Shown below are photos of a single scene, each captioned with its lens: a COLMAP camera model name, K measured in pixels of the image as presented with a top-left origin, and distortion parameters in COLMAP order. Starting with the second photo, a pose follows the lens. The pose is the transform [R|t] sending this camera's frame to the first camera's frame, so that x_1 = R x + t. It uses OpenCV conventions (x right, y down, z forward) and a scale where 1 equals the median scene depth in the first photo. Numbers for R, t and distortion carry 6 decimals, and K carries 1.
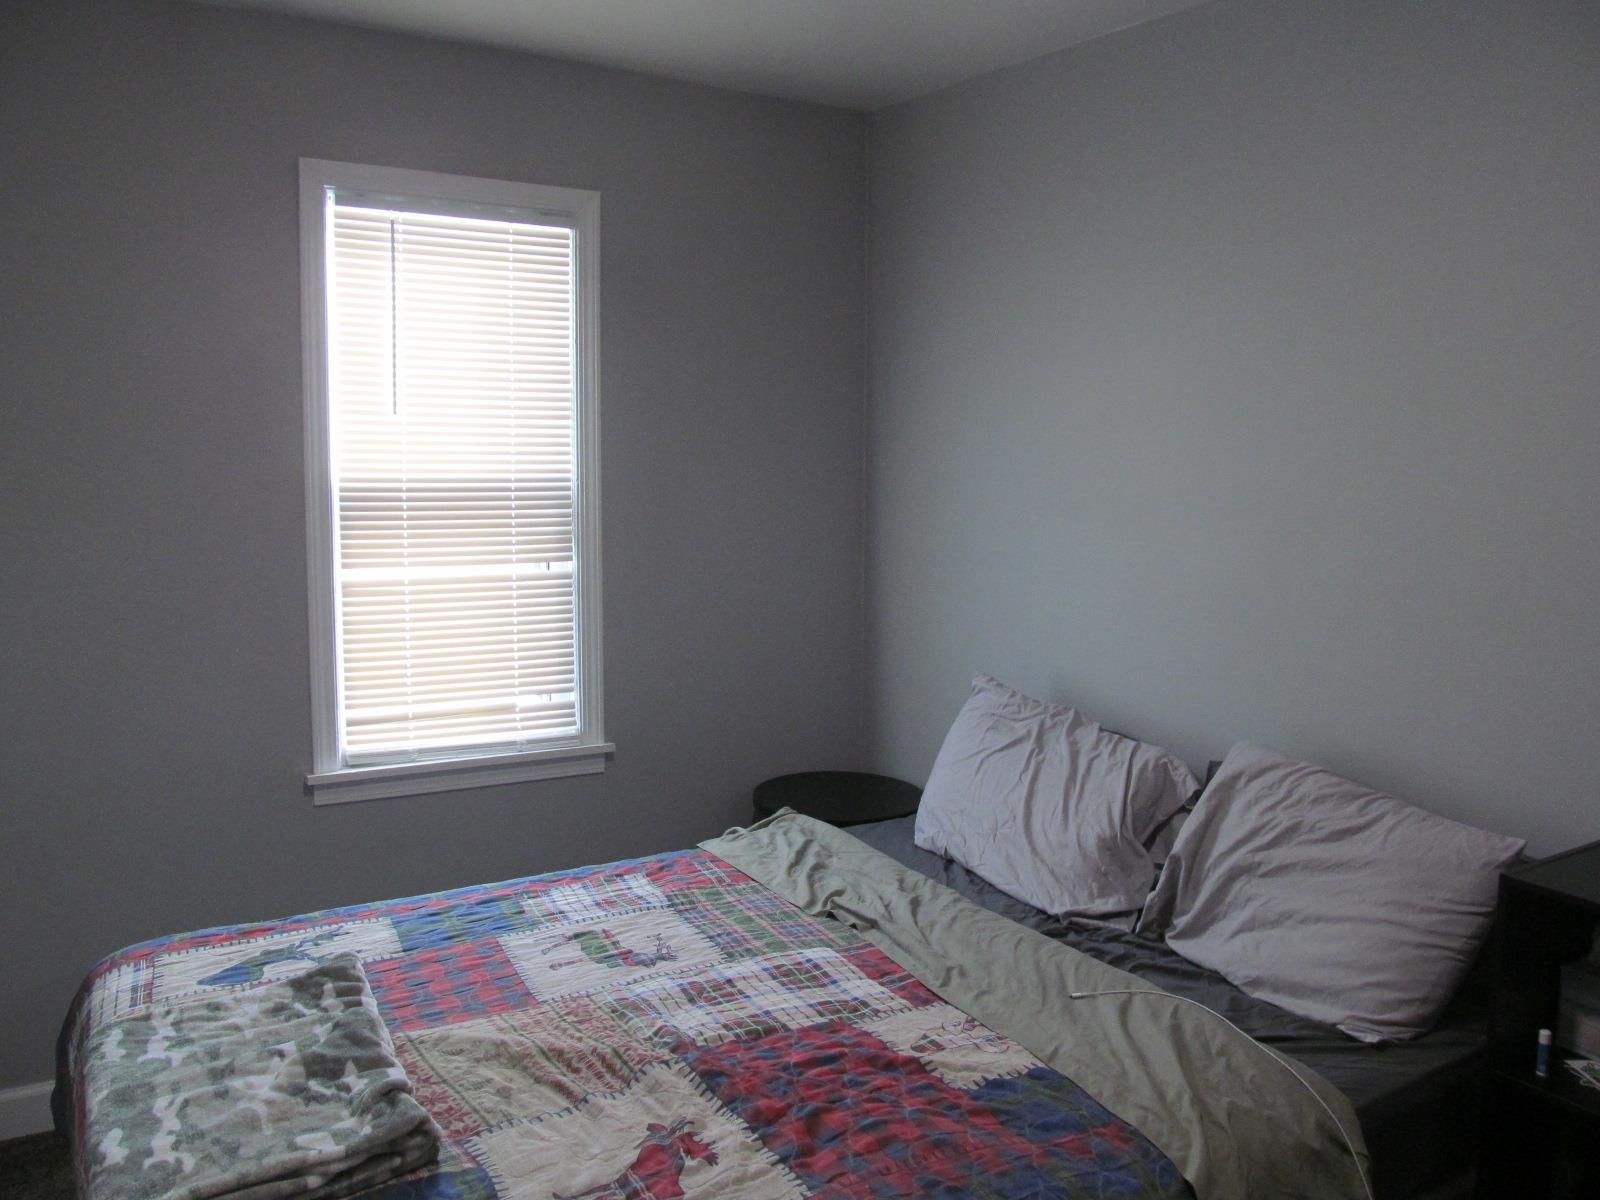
lens RADIAL K [[1325.4, 0, 798.0], [0, 1325.4, 596.3], [0, 0, 1]] dist [-0.062630, 0.030903]
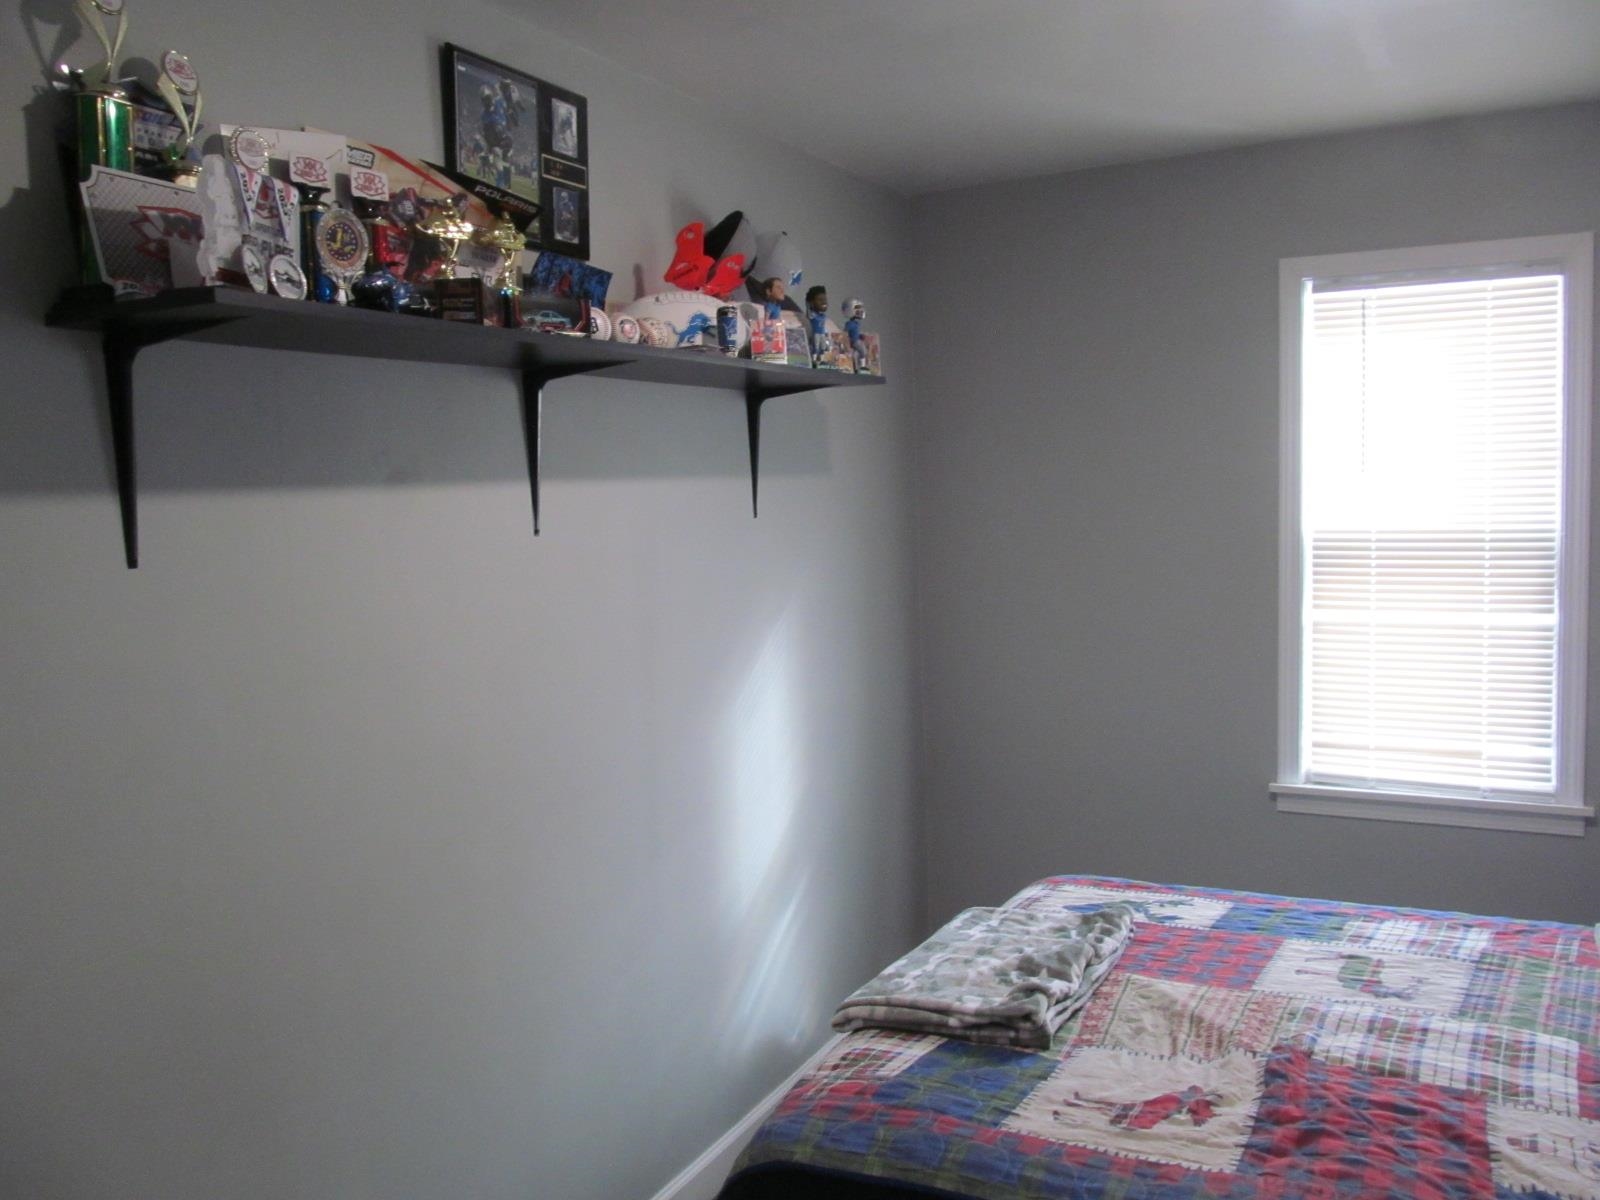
lens RADIAL K [[1325.4, 0, 790.0], [0, 1325.4, 595.9], [0, 0, 1]] dist [-0.062630, 0.030903]
pose [[0.500114, 0.046246, -0.864724, 0.525274], [-0.059623, 0.998042, 0.018892, -0.033812], [0.863905, 0.042109, 0.501892, 0.043205]]
